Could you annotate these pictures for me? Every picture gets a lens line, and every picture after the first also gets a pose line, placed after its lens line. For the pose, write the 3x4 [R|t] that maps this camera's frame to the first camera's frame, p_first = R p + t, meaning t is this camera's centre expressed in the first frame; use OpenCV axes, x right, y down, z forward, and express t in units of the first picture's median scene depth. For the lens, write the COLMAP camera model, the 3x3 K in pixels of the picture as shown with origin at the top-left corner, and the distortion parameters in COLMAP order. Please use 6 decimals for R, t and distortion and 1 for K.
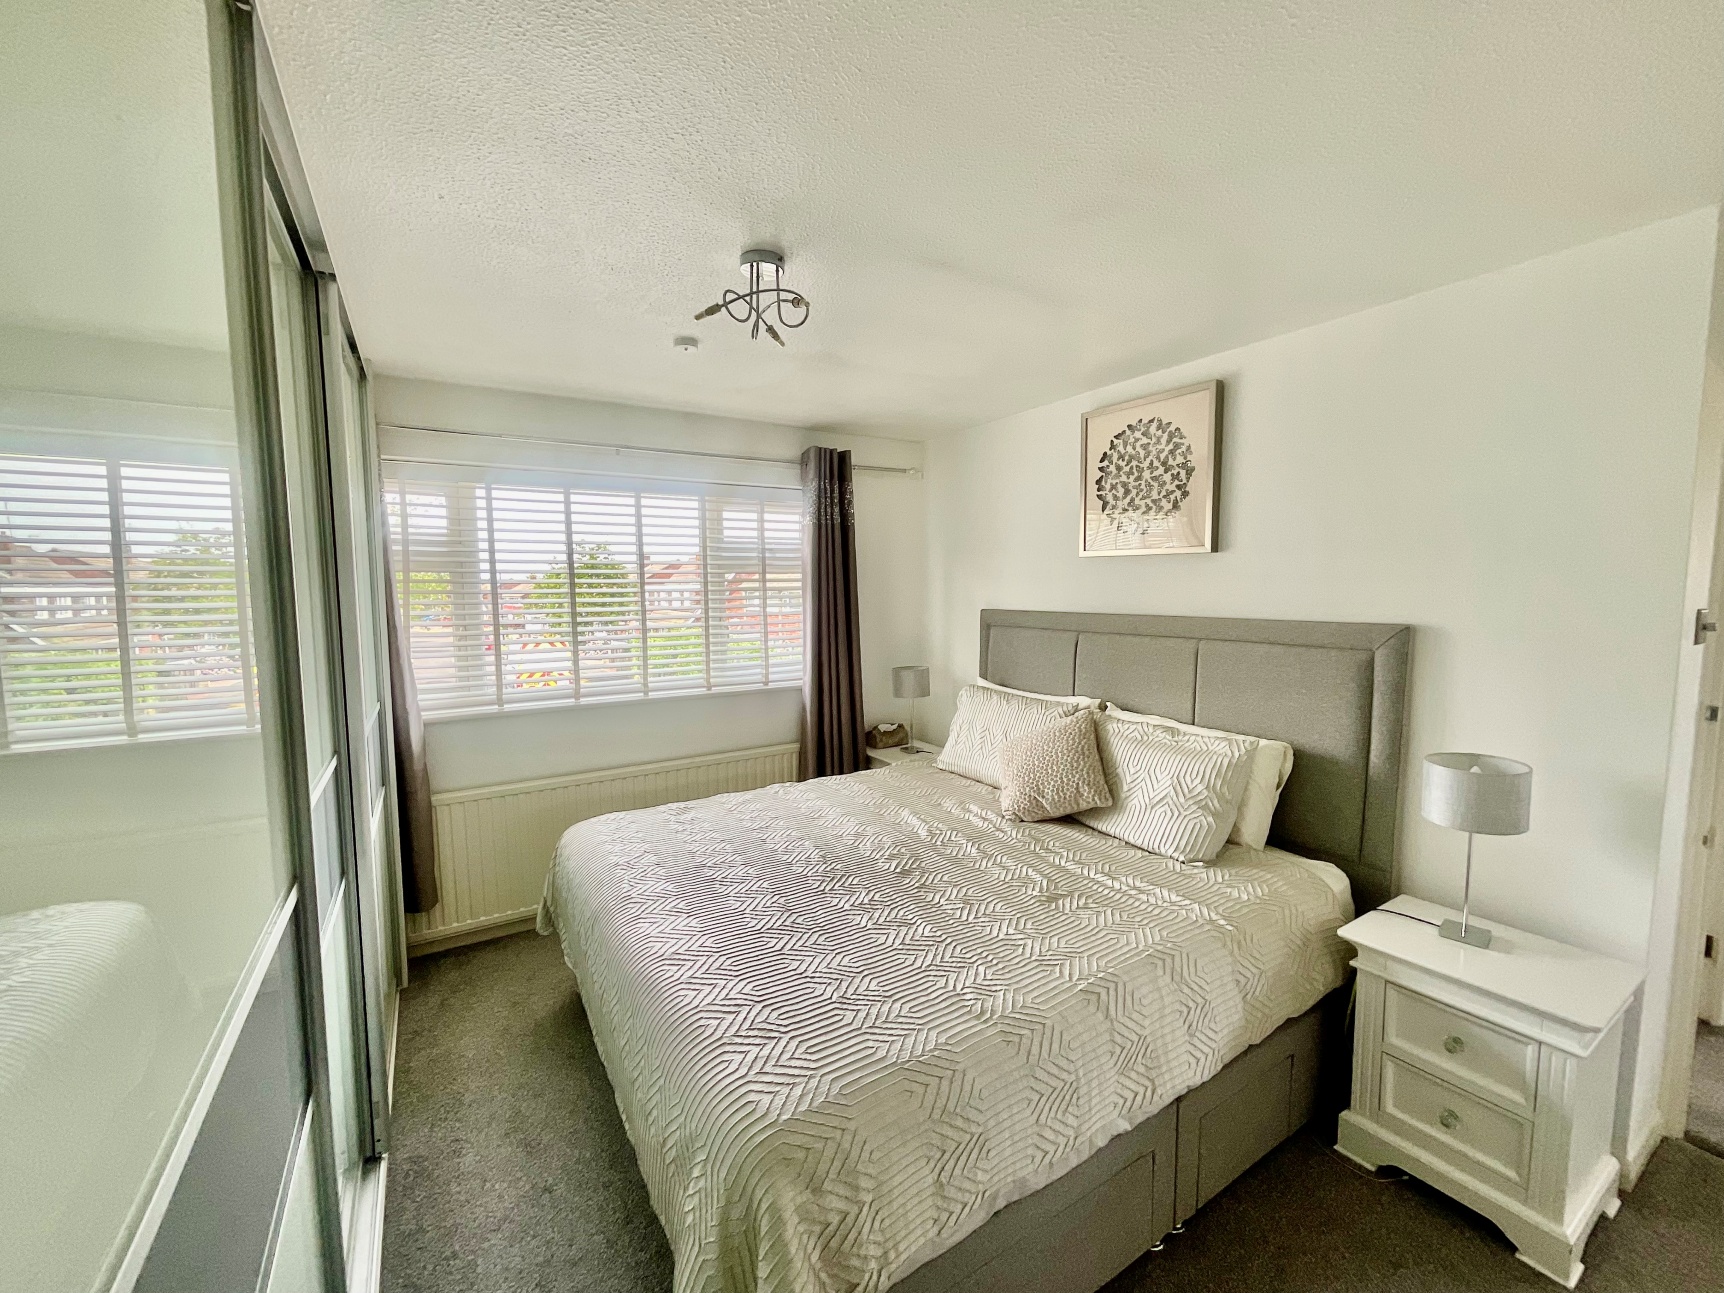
lens RADIAL K [[710.8, 0, 879.3], [0, 710.8, 649.2], [0, 0, 1]] dist [-0.009127, 0.002822]
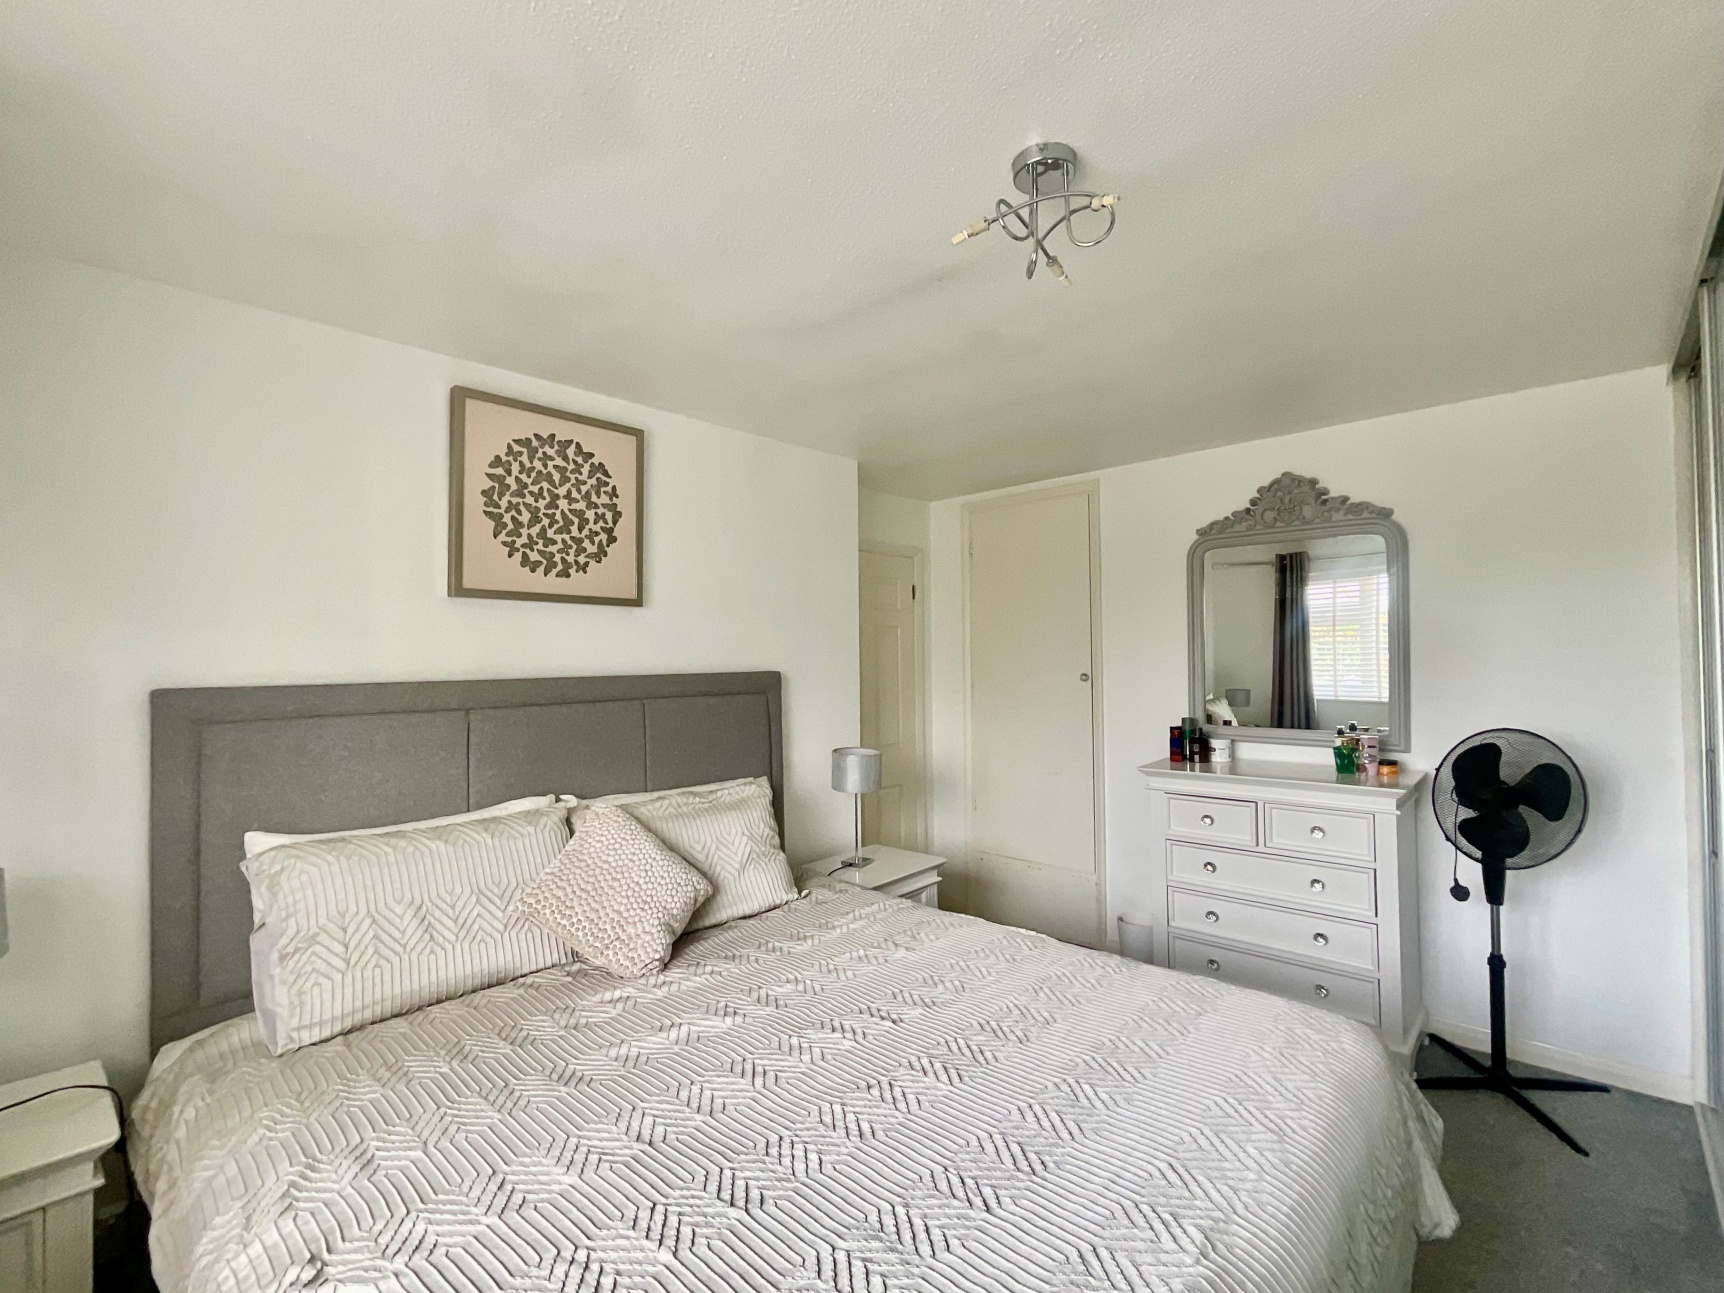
lens RADIAL K [[765.1, 0, 866.5], [0, 765.1, 643.2], [0, 0, 1]] dist [-0.000809, -0.001153]
pose [[-0.246268, 0.020489, 0.968985, -0.556374], [0.092902, 0.995672, 0.002557, -0.058316], [-0.964739, 0.090650, -0.247106, 0.900942]]
